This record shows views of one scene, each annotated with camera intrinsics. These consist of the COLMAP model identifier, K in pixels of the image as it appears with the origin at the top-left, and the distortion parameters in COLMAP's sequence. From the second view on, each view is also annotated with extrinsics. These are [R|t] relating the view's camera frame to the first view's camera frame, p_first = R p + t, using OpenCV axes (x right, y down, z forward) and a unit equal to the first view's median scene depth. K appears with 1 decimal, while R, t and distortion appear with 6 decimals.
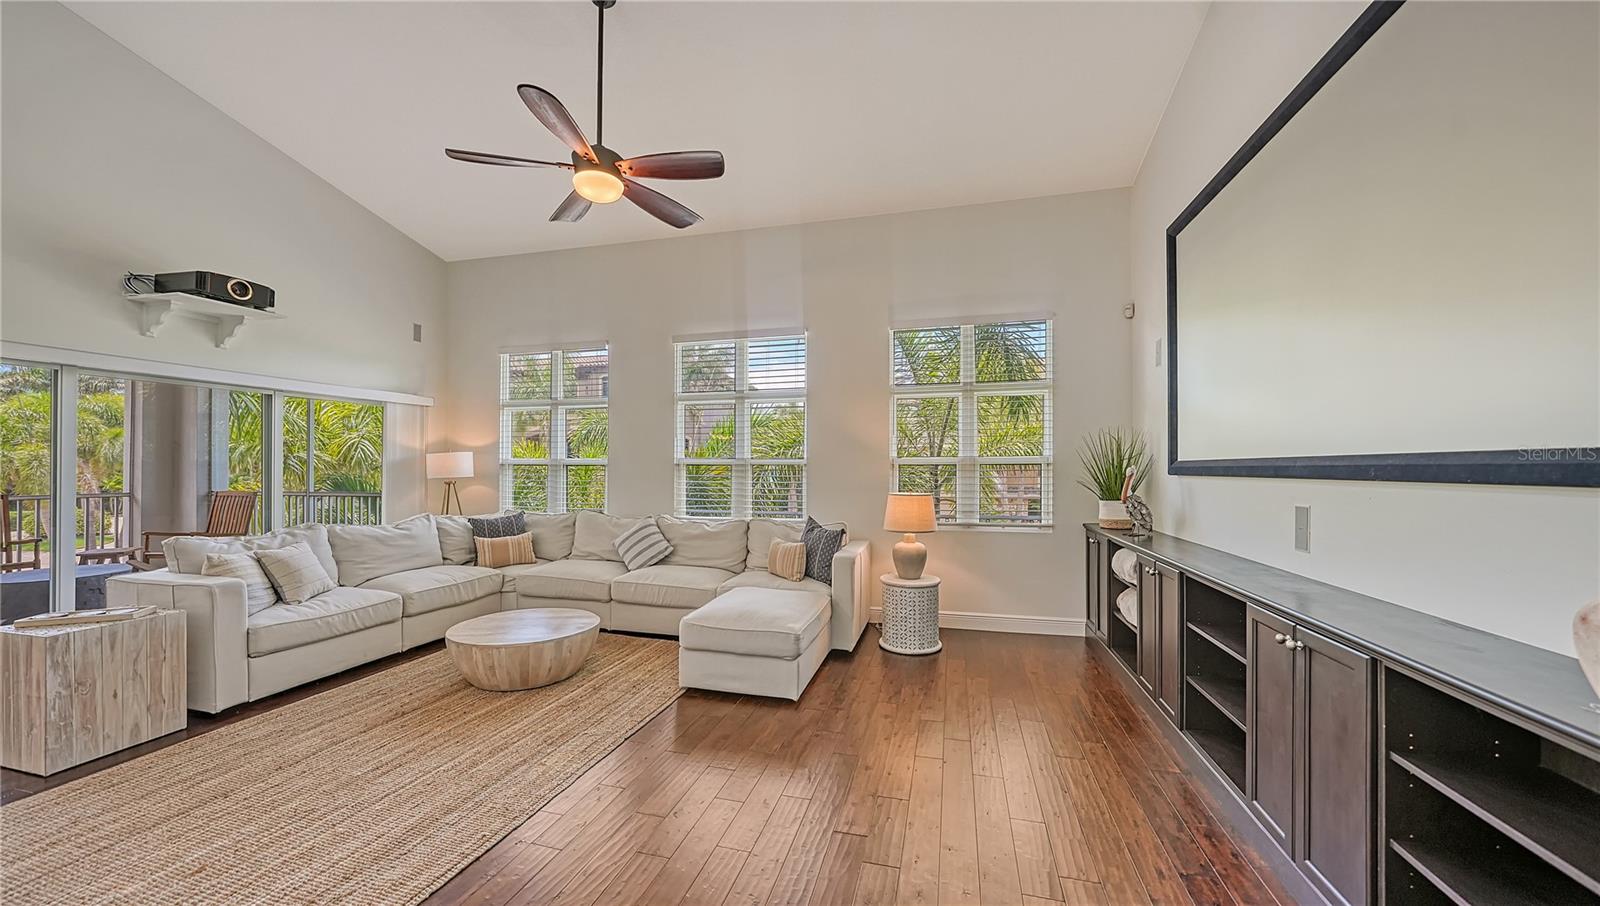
lens RADIAL K [[567.6, 0, 797.8], [0, 567.6, 461.7], [0, 0, 1]] dist [-0.019749, 0.005294]
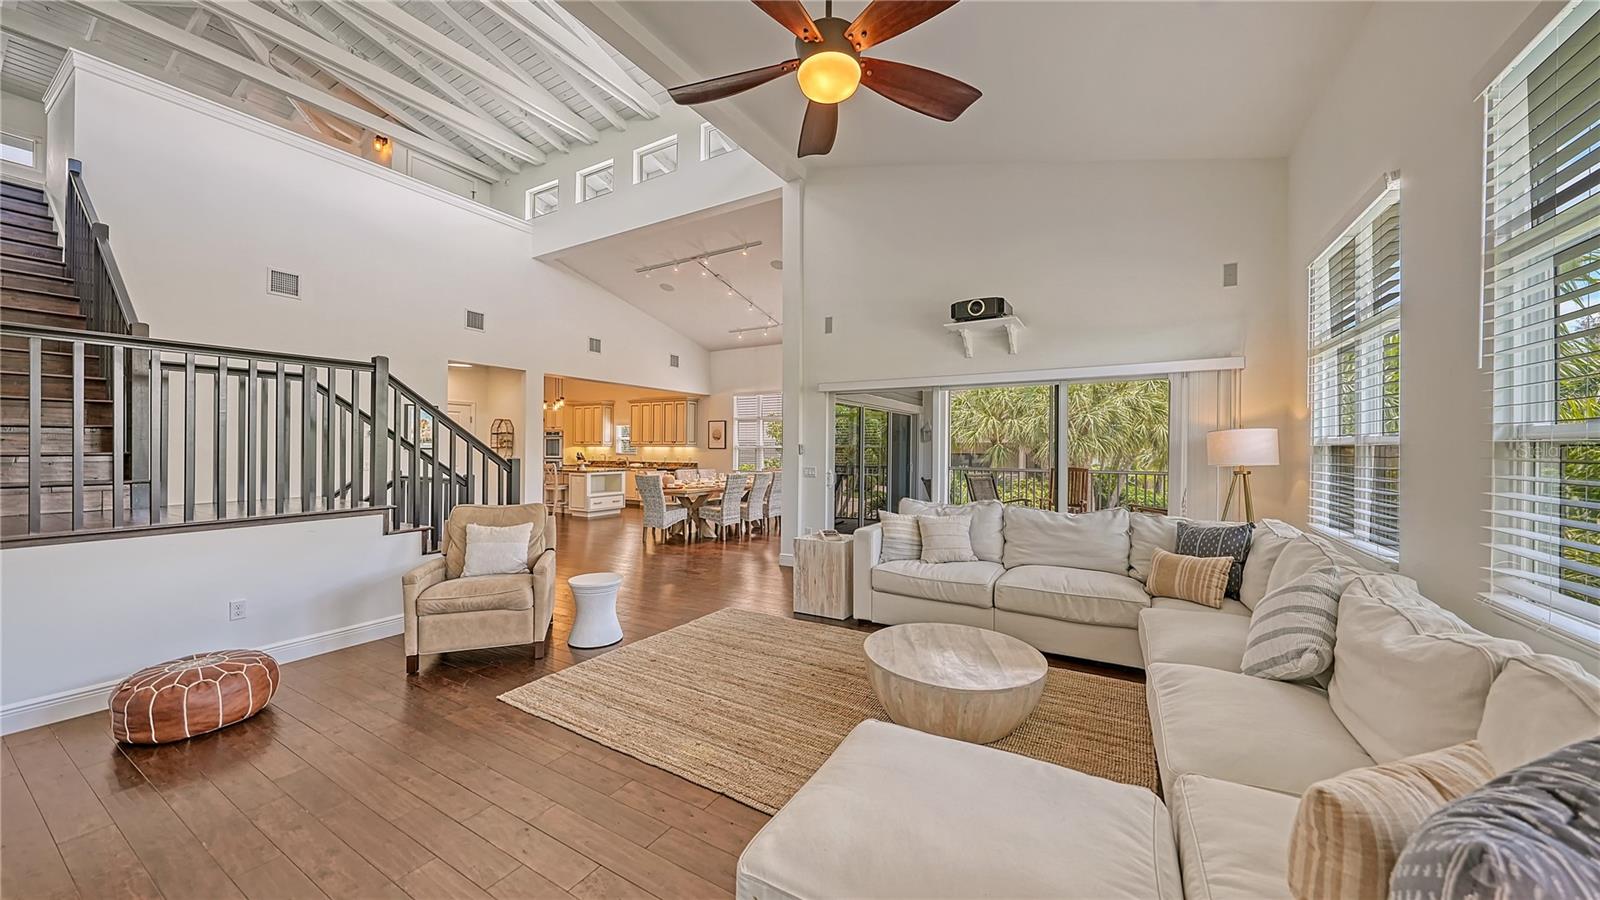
lens RADIAL K [[559.5, 0, 803.8], [0, 559.5, 451.0], [0, 0, 1]] dist [0.000241, -0.000004]
pose [[-0.255990, 0.003294, -0.966674, 0.283611], [0.006357, 0.999978, 0.001724, 0.006372], [0.966658, -0.005704, -0.256006, 0.876999]]
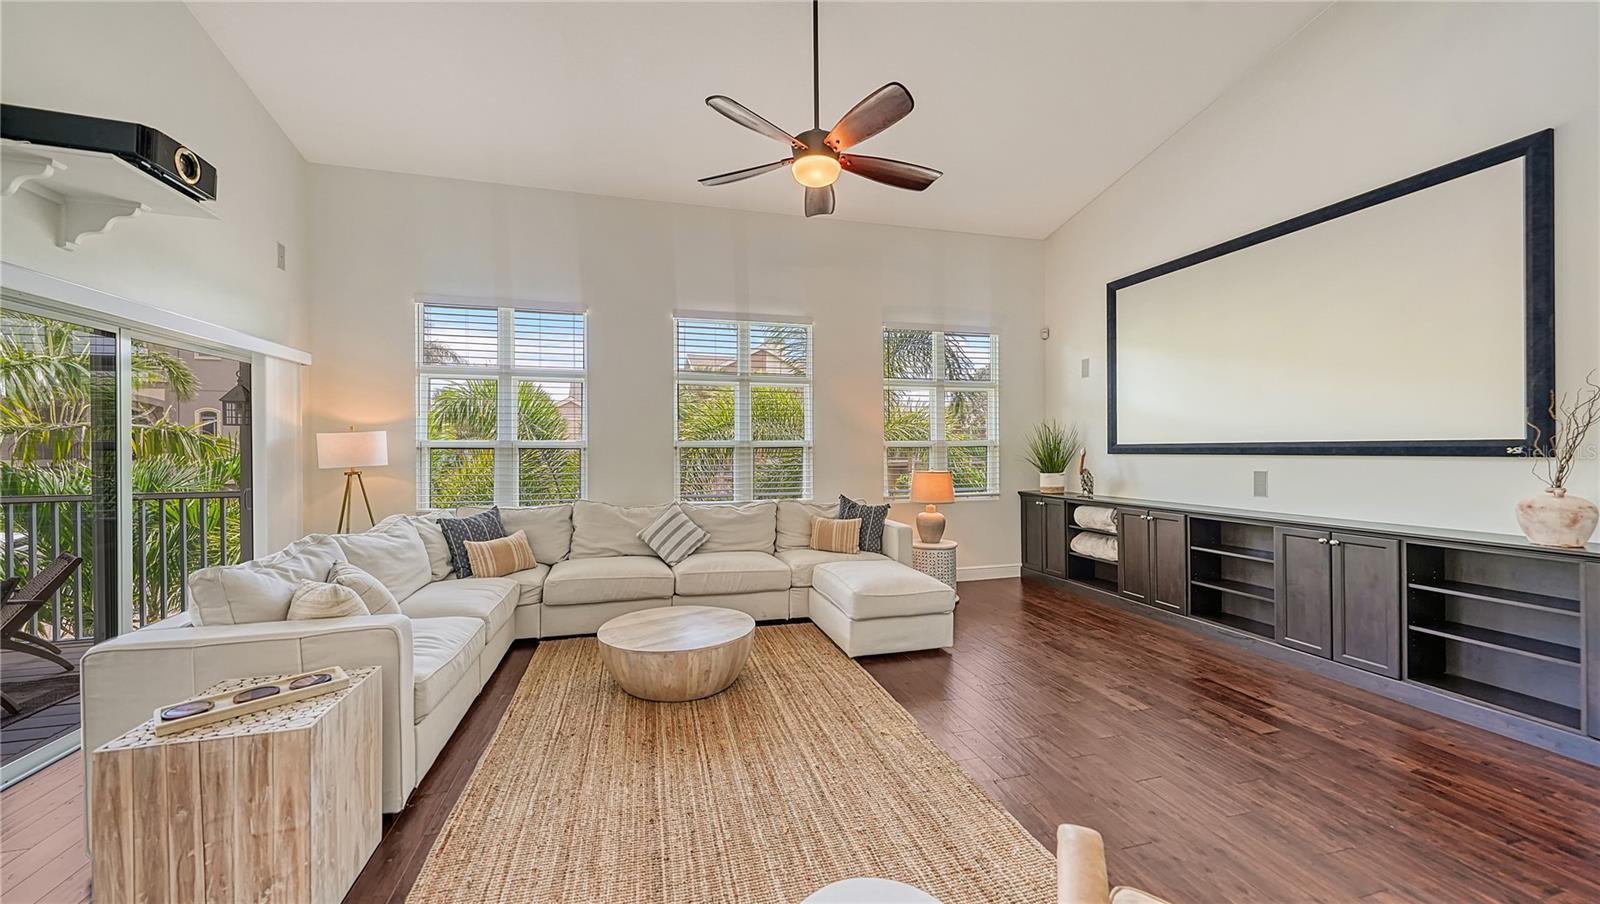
lens RADIAL K [[582.0, 0, 789.5], [0, 582.0, 453.1], [0, 0, 1]] dist [-0.000139, -0.000062]
pose [[0.863422, -0.006928, 0.504435, -0.694813], [-0.001074, 0.999878, 0.015570, -0.001456], [-0.504481, -0.013985, 0.863309, 0.100013]]
